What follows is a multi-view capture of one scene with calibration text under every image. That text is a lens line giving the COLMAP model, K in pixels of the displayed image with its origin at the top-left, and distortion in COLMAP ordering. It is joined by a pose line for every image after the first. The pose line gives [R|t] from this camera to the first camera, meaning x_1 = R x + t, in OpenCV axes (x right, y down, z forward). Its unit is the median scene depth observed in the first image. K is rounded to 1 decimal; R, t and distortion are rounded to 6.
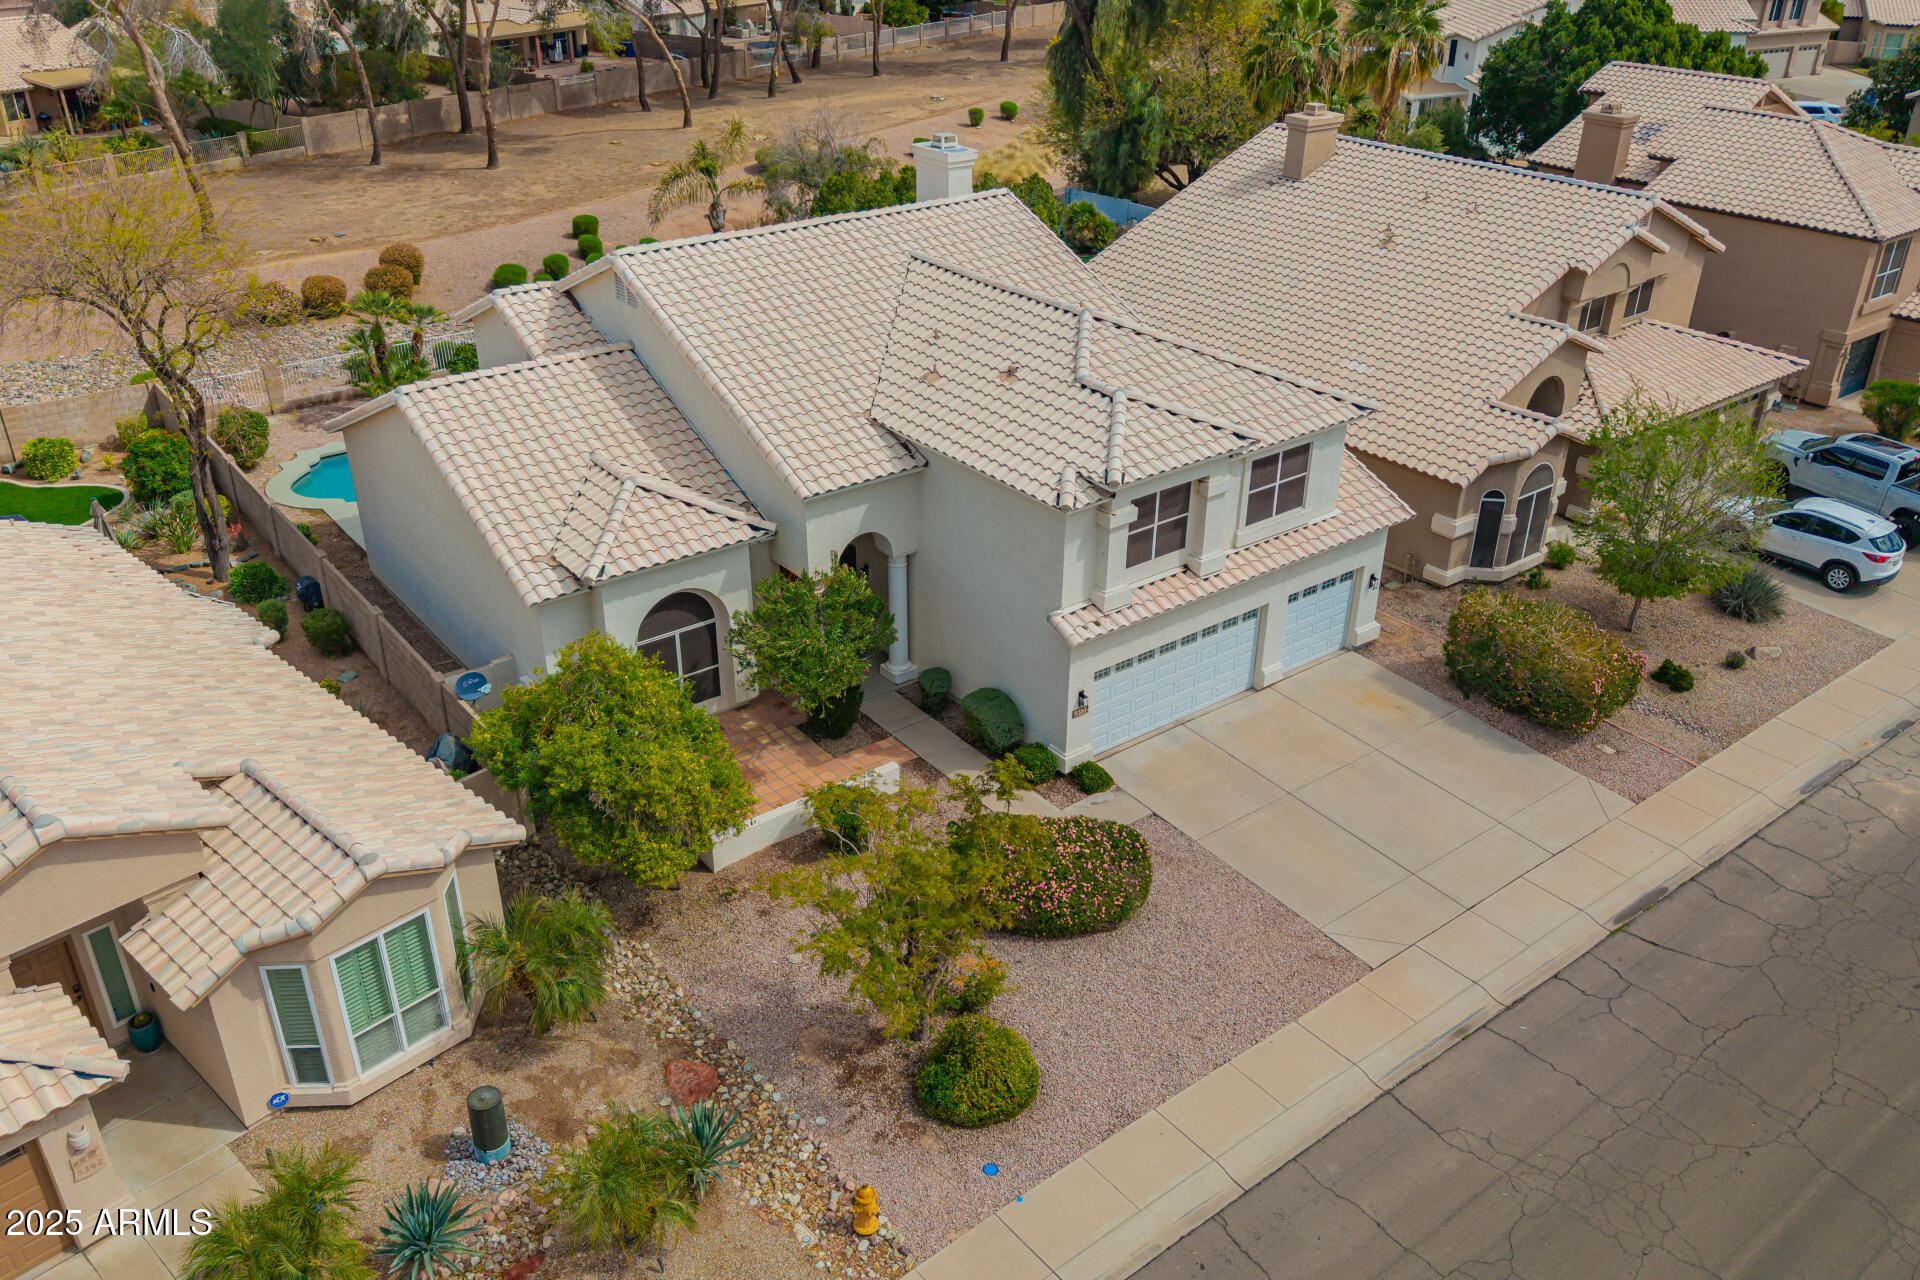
lens RADIAL K [[1524.6, 0, 968.1], [0, 1524.6, 639.9], [0, 0, 1]] dist [0.024948, -0.033984]
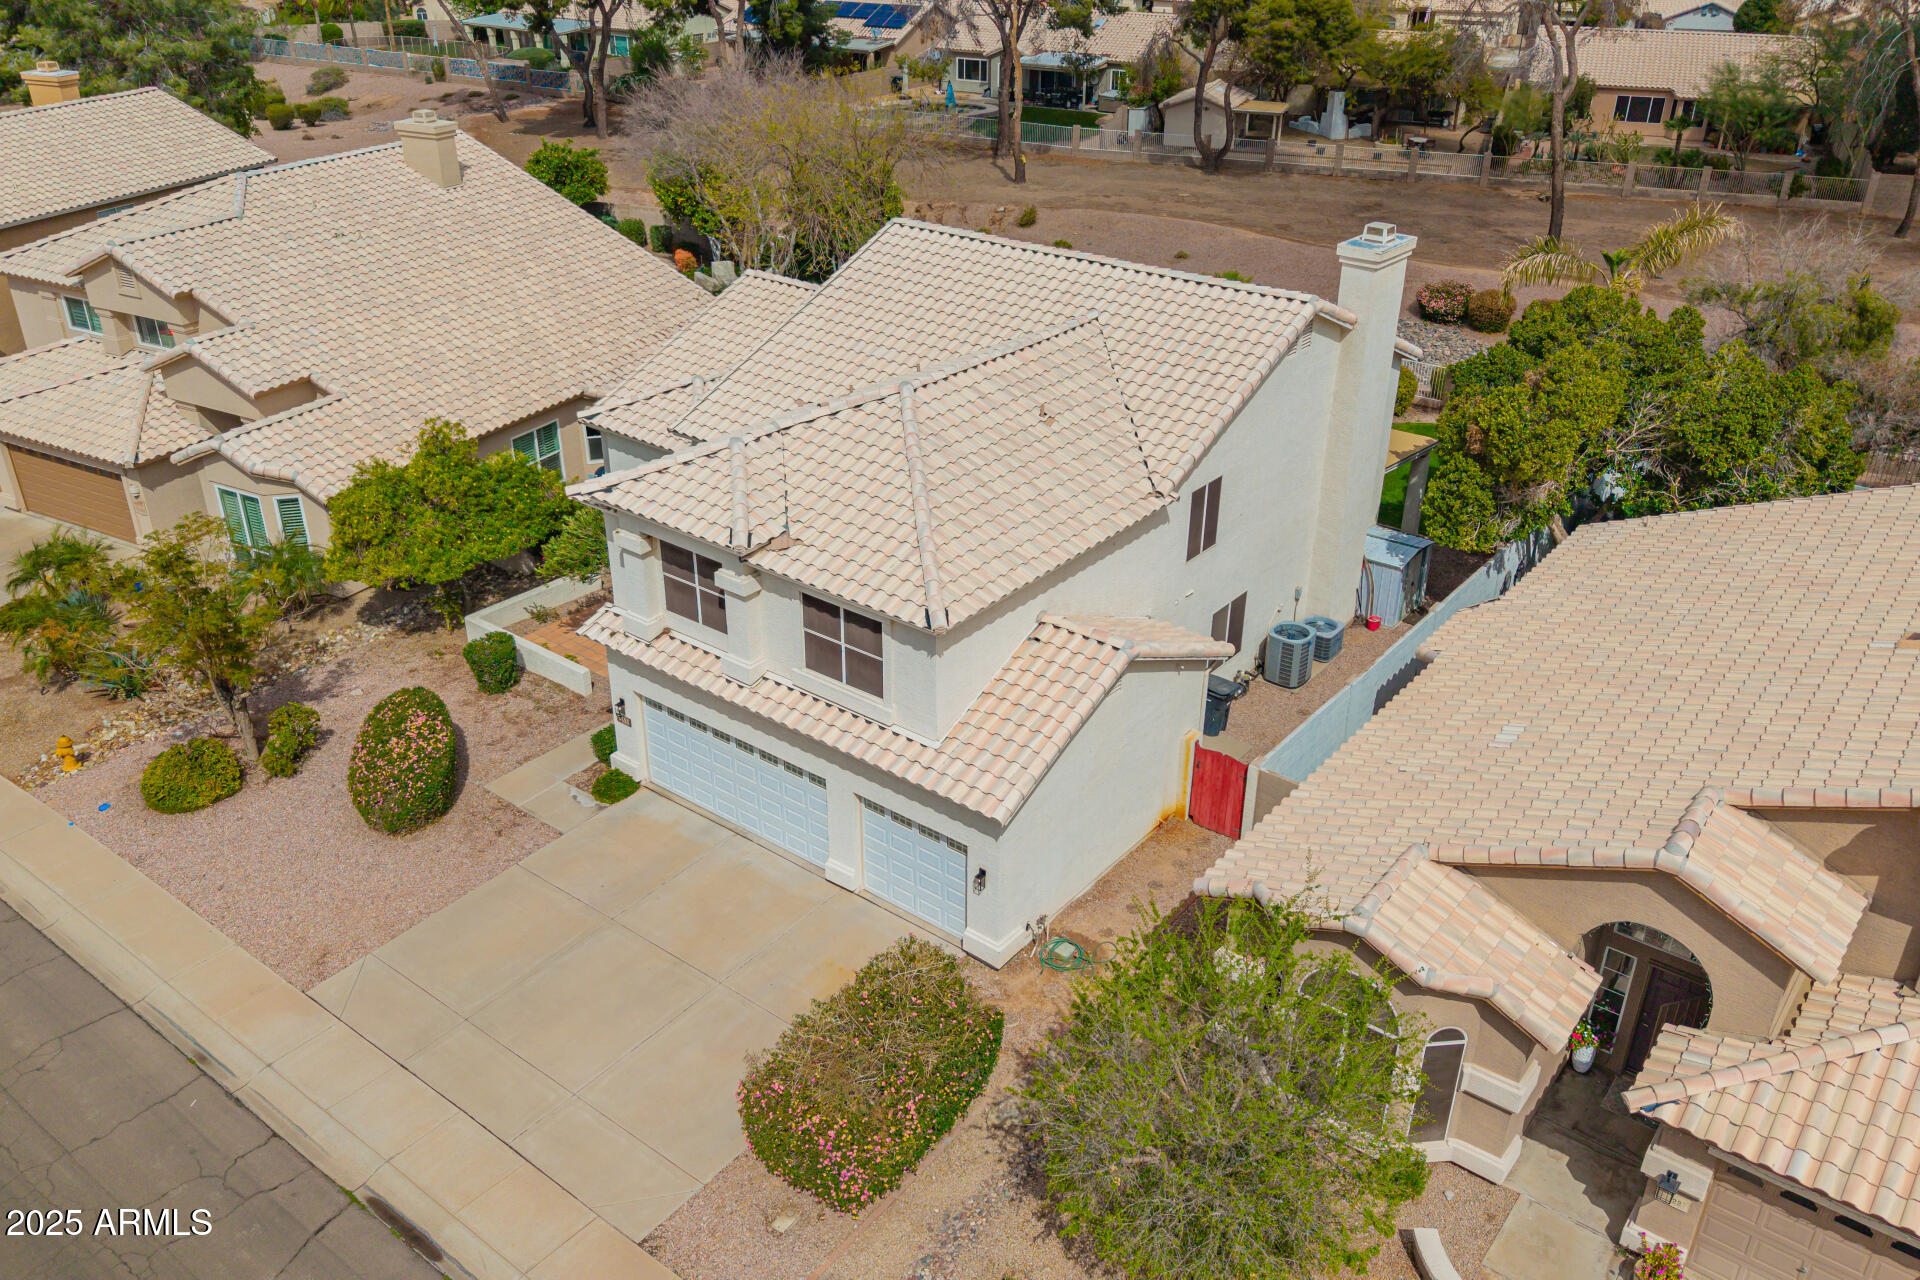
lens RADIAL K [[1524.6, 0, 968.1], [0, 1524.6, 639.9], [0, 0, 1]] dist [0.024948, -0.033984]
pose [[0.245709, 0.445979, -0.860657, 0.884408], [-0.464308, 0.833543, 0.299373, -0.365290], [0.850908, 0.326051, 0.411881, 0.710645]]
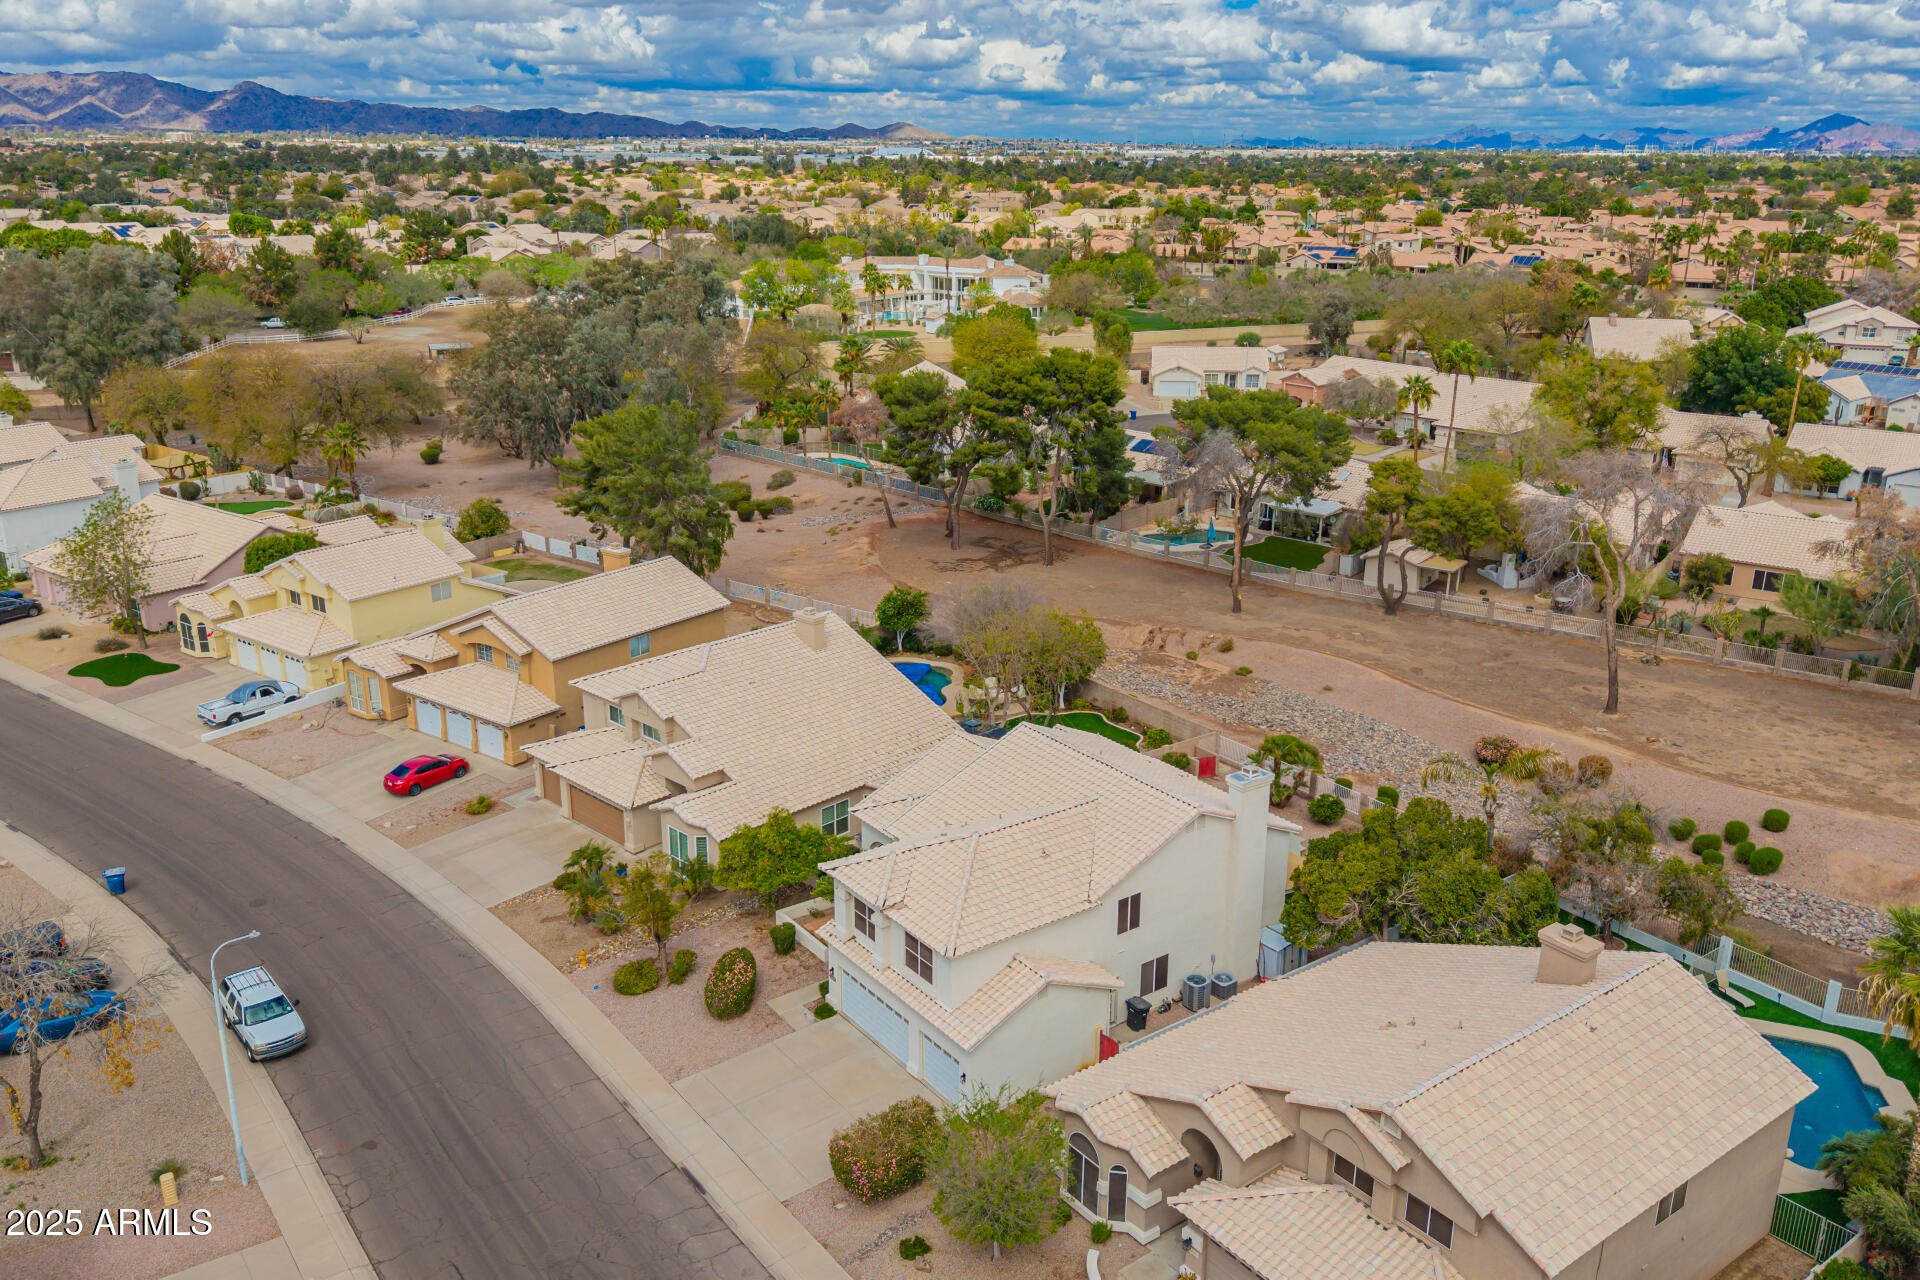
lens RADIAL K [[1499.9, 0, 969.4], [0, 1499.9, 641.1], [0, 0, 1]] dist [0.136576, -0.283750]
pose [[-0.020643, 0.297310, -0.954558, 1.716014], [-0.480531, 0.834300, 0.270246, -0.885286], [0.876735, 0.464273, 0.125644, 0.648835]]
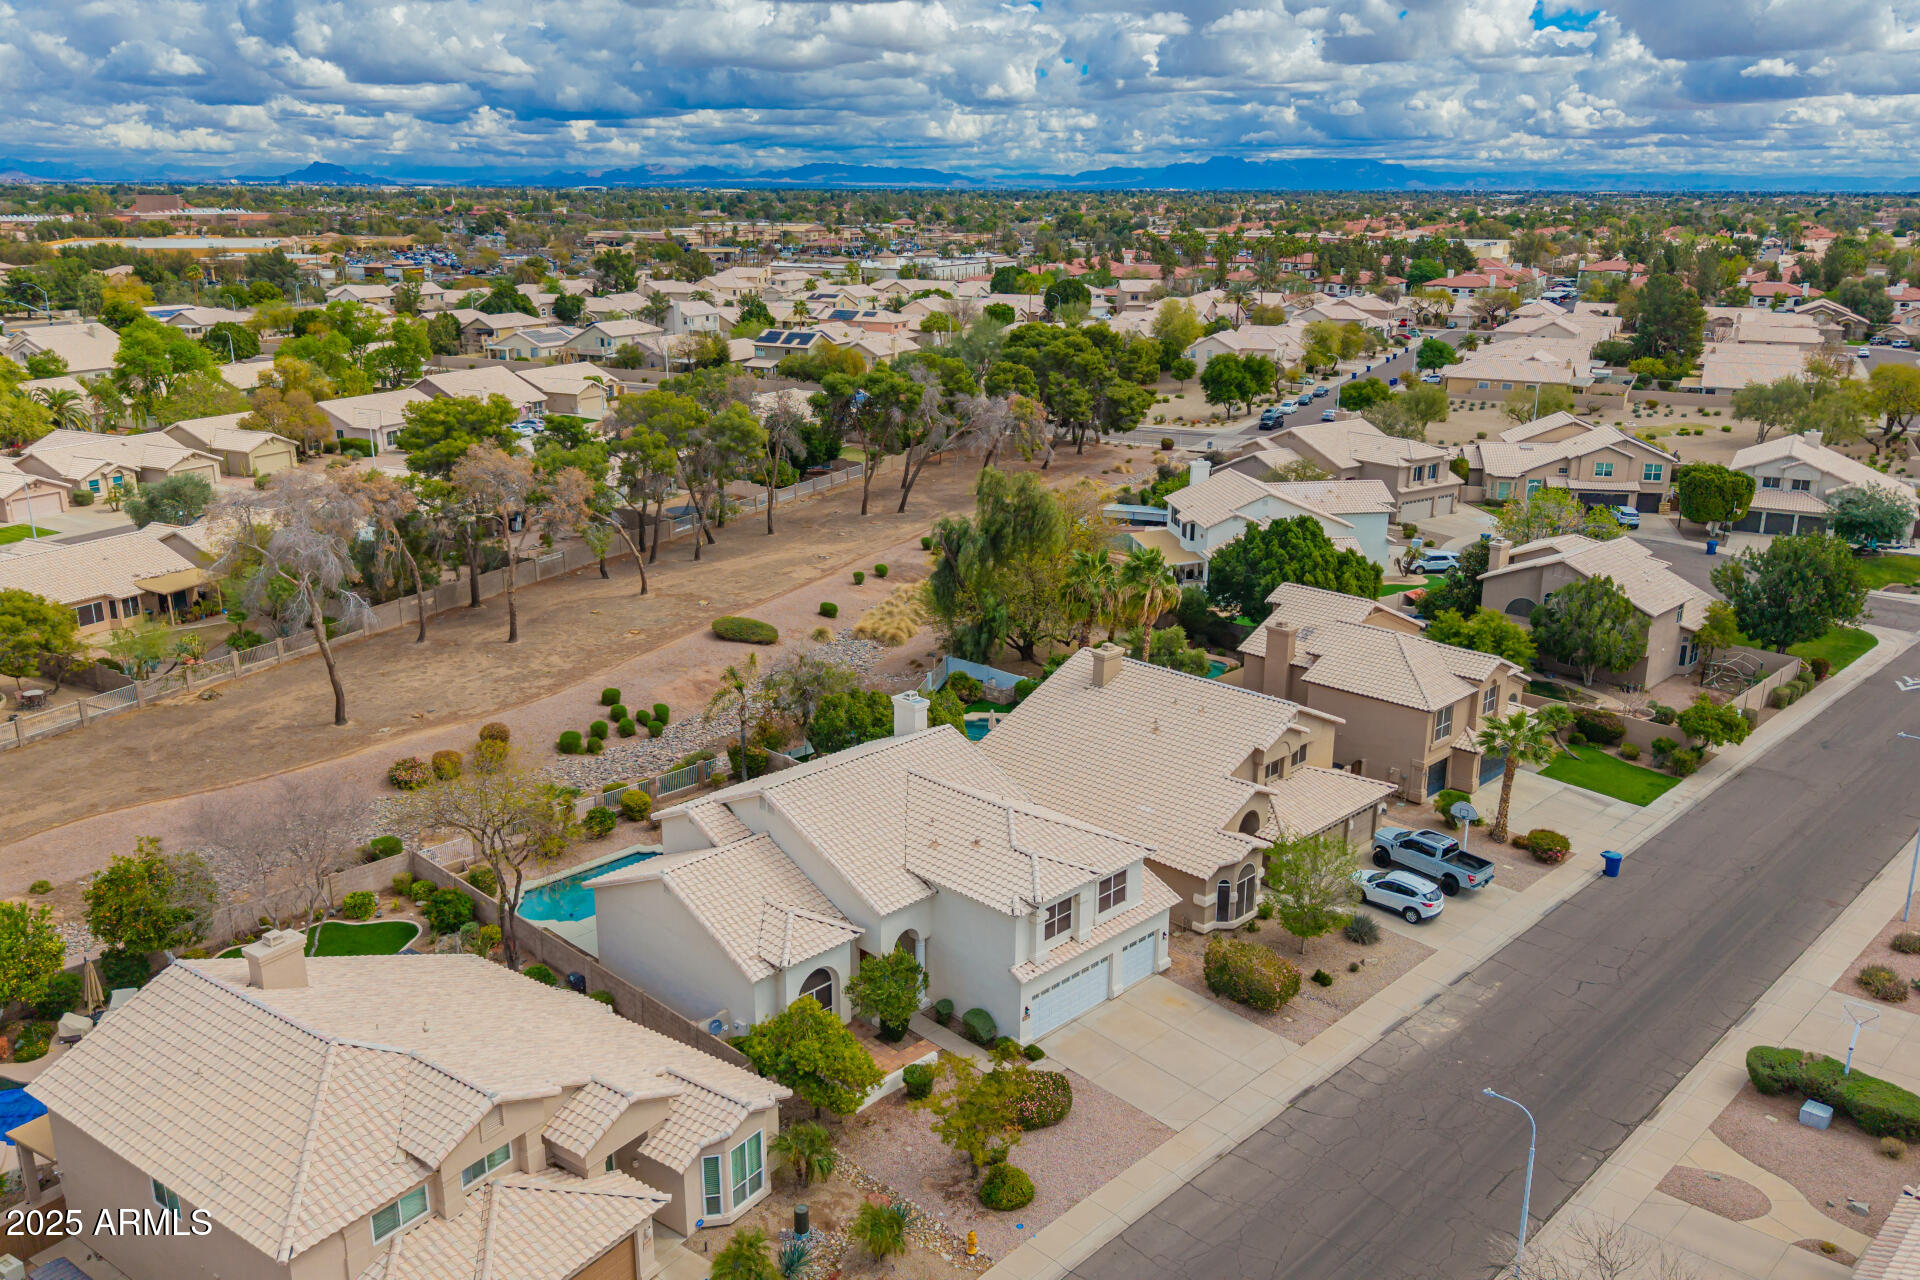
lens RADIAL K [[1474.9, 0, 986.0], [0, 1474.9, 634.2], [0, 0, 1]] dist [0.177048, -0.548380]
pose [[0.989969, -0.036083, 0.136598, -0.209401], [0.064217, 0.976113, -0.207558, -0.038057], [-0.125846, 0.214248, 0.968639, -0.912150]]
